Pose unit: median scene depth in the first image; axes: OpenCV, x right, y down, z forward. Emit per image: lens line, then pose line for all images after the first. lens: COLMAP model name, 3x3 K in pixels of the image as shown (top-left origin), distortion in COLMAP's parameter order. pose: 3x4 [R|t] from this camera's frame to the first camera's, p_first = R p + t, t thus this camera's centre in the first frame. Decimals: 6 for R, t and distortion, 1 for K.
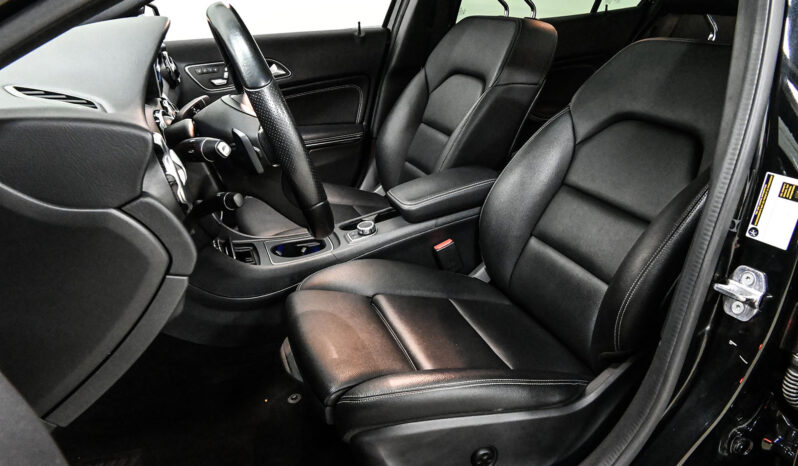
lens RADIAL K [[606.0, 0, 398.5], [0, 606.0, 234.0], [0, 0, 1]] dist [0.014030, -0.011222]
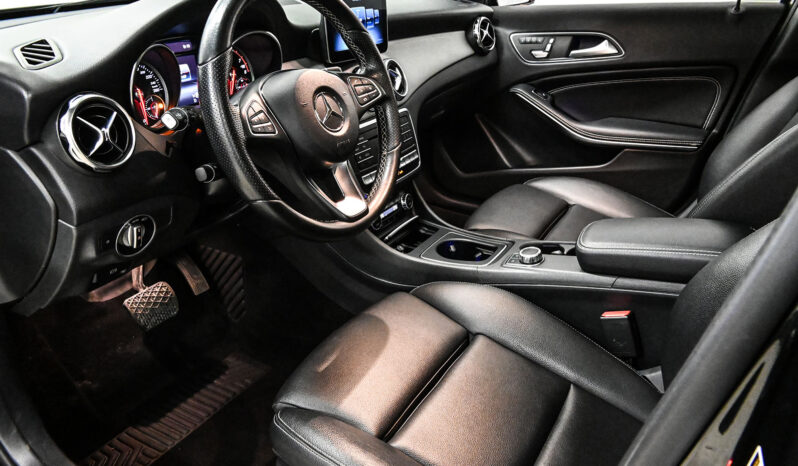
lens RADIAL K [[606.0, 0, 394.2], [0, 606.0, 231.8], [0, 0, 1]] dist [0.014030, -0.011222]
pose [[0.642962, 0.315757, -0.697780, 0.275576], [-0.276262, 0.945343, 0.173225, -0.092891], [0.714338, 0.081393, 0.695051, 0.226827]]
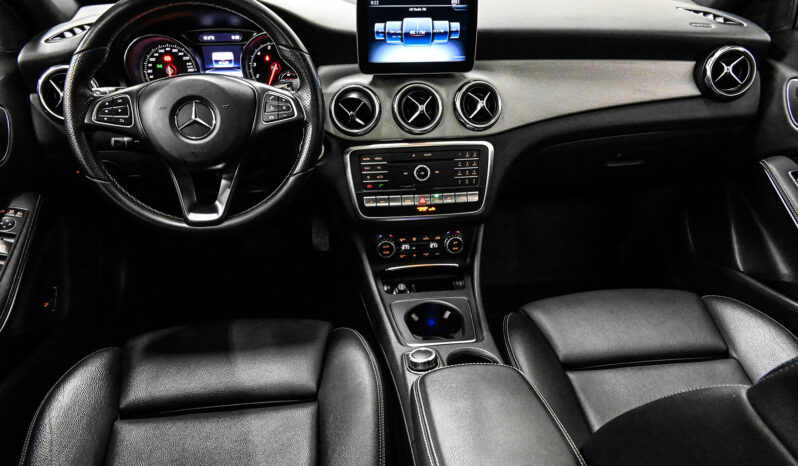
lens RADIAL K [[606.0, 0, 400.3], [0, 606.0, 232.9], [0, 0, 1]] dist [0.014030, -0.011222]
pose [[-0.231382, 0.452500, -0.861223, 0.315920], [-0.345634, 0.789259, 0.507550, -0.311391], [0.909395, 0.415106, -0.026221, 0.690402]]
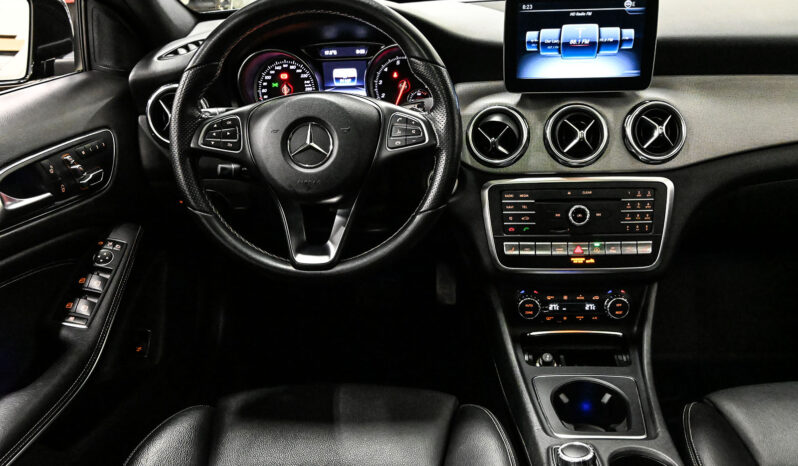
lens RADIAL K [[699.0, 0, 399.6], [0, 699.0, 232.5], [0, 0, 1]] dist [-0.023048, 0.007699]
pose [[-0.410496, 0.381340, -0.828295, 0.285785], [-0.282619, 0.810419, 0.513173, -0.292205], [0.866960, 0.444747, -0.224900, 0.677037]]
